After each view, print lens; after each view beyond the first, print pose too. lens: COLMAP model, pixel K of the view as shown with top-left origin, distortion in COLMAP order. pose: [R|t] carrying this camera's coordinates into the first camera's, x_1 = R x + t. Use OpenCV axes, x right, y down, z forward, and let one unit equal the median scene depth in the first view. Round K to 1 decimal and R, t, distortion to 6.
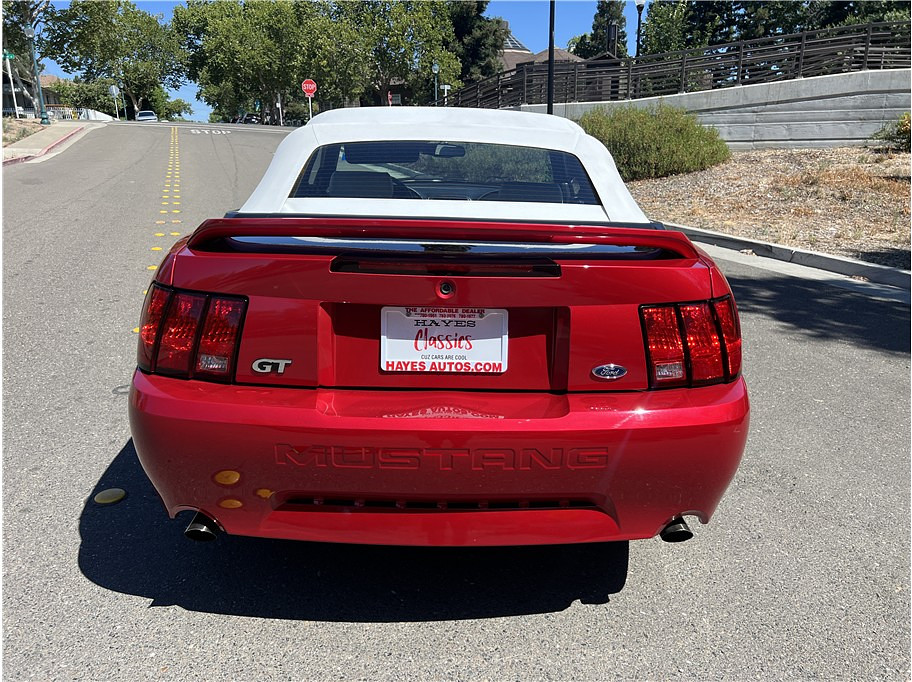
lens RADIAL K [[691.5, 0, 463.9], [0, 691.5, 342.9], [0, 0, 1]] dist [0.046380, -0.053787]
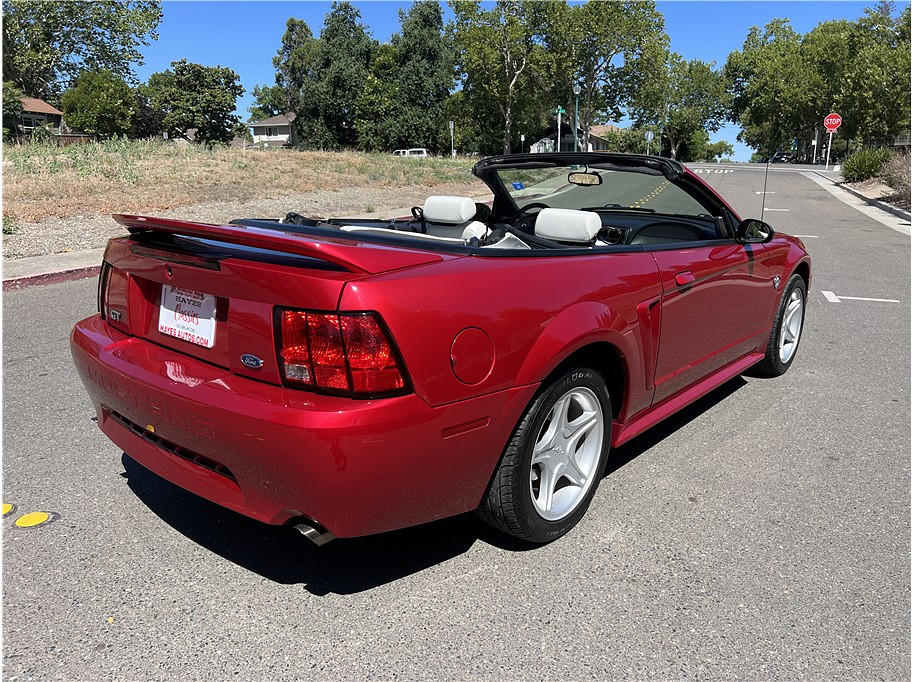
lens RADIAL K [[691.5, 0, 456.7], [0, 691.5, 341.7], [0, 0, 1]] dist [0.046380, -0.053787]
pose [[0.740026, 0.152474, -0.655067, 0.264456], [-0.188820, 0.981894, 0.015237, -0.015436], [0.645529, 0.112414, 0.755417, 0.079019]]
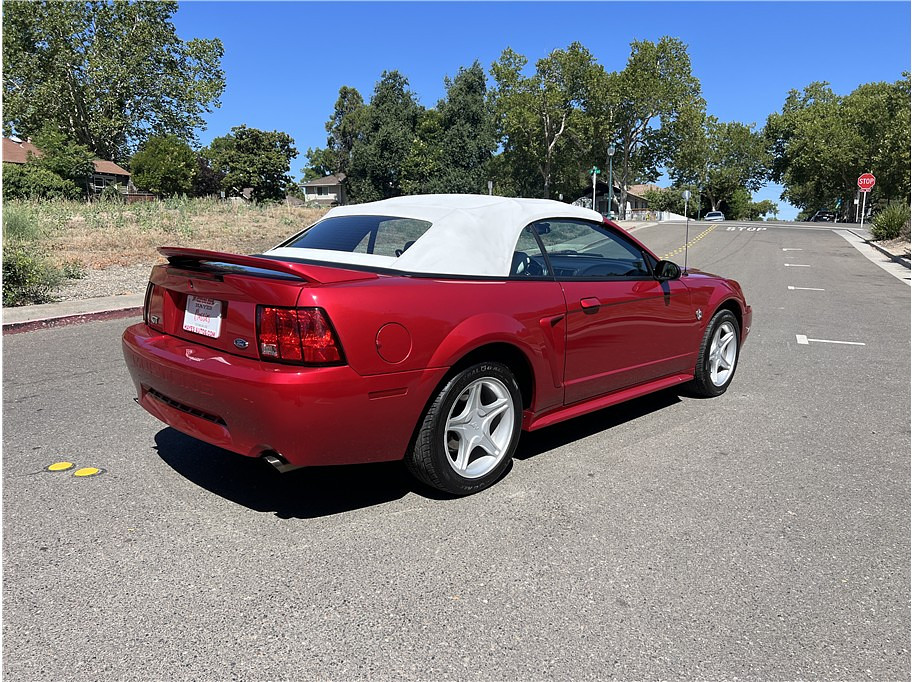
lens RADIAL K [[691.5, 0, 453.4], [0, 691.5, 339.5], [0, 0, 1]] dist [0.046380, -0.053787]
pose [[0.691612, 0.108995, -0.713997, 0.382871], [-0.207787, 0.976782, -0.052162, 0.003075], [0.691735, 0.184435, 0.698203, 0.043995]]
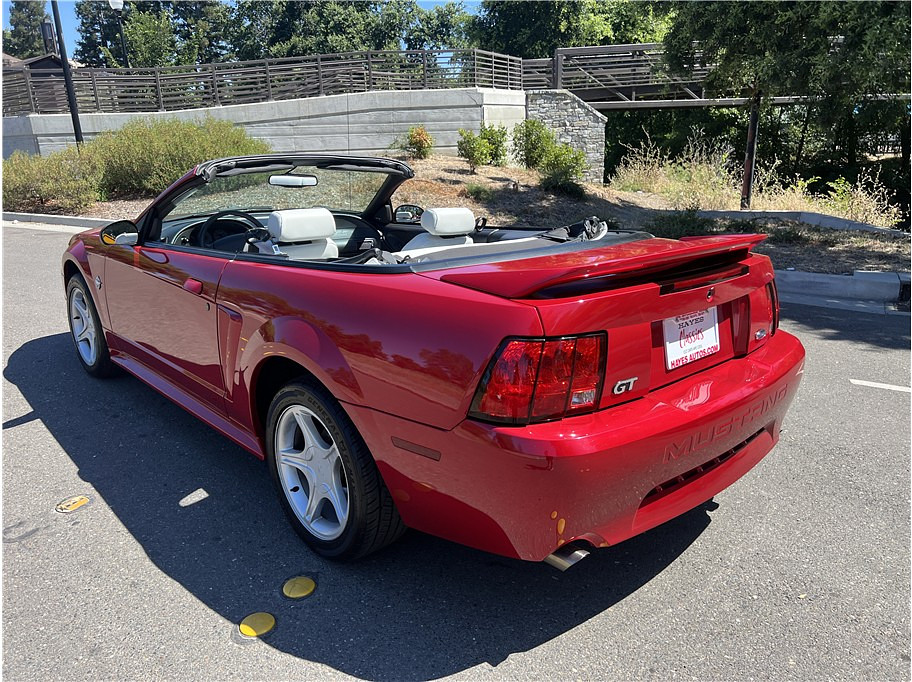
lens RADIAL K [[691.5, 0, 457.4], [0, 691.5, 341.2], [0, 0, 1]] dist [0.046380, -0.053787]
pose [[0.744532, -0.198227, 0.637478, -0.262432], [0.204920, 0.976660, 0.064364, -0.037073], [-0.635358, 0.082711, 0.767775, 0.062969]]
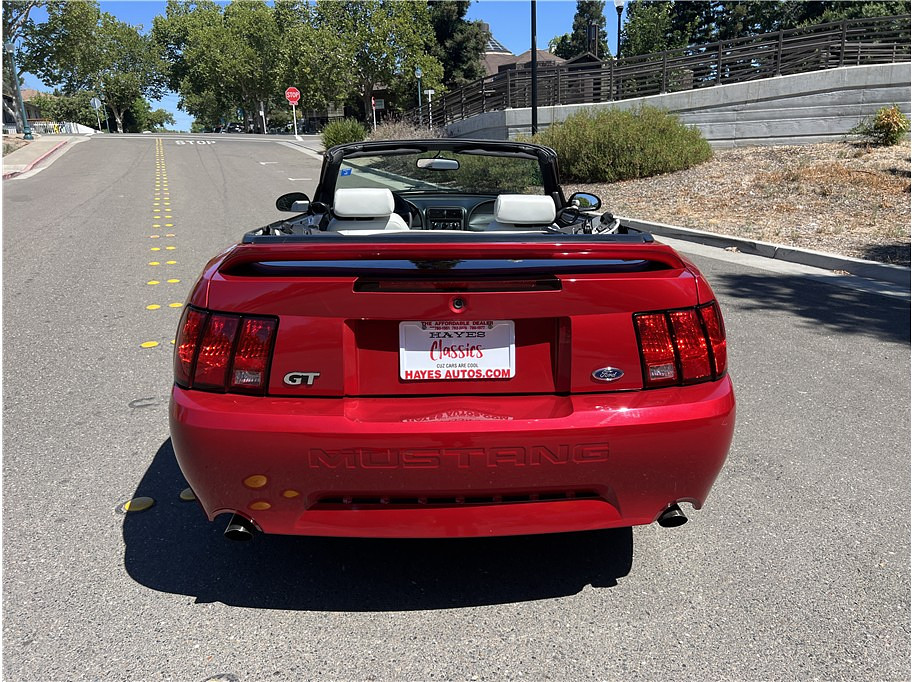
lens RADIAL K [[691.5, 0, 462.7], [0, 691.5, 345.4], [0, 0, 1]] dist [0.046380, -0.053787]
pose [[0.999441, -0.030921, 0.012702, -0.007449], [0.030914, 0.999522, 0.000798, -0.002619], [-0.012720, -0.000405, 0.999919, -0.022210]]
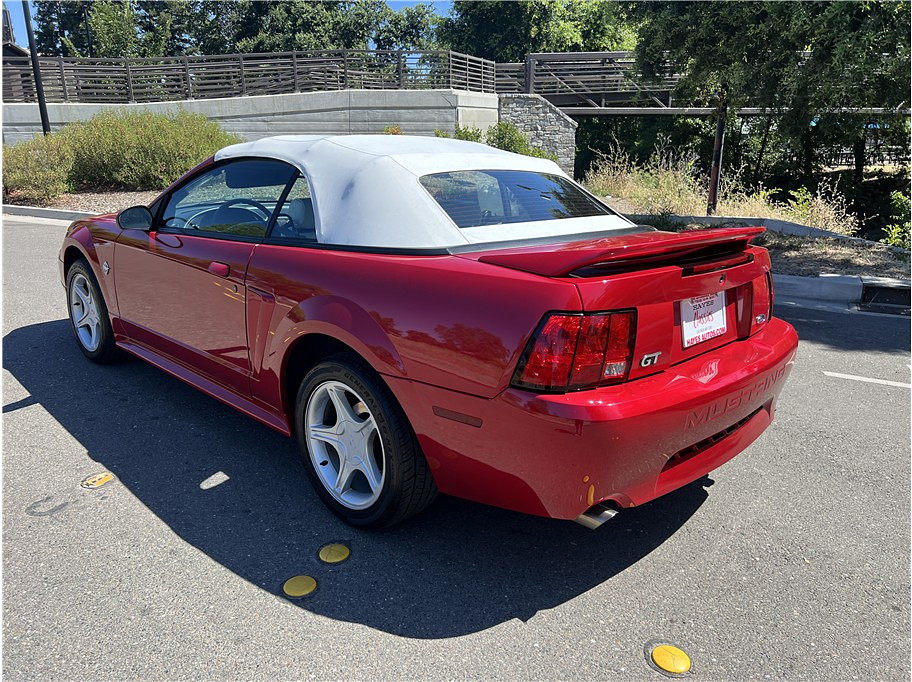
lens RADIAL K [[691.5, 0, 461.7], [0, 691.5, 345.8], [0, 0, 1]] dist [0.046380, -0.053787]
pose [[0.707127, -0.193057, 0.680221, -0.297248], [0.191952, 0.978291, 0.078109, -0.033595], [-0.680534, 0.075337, 0.728834, 0.069917]]
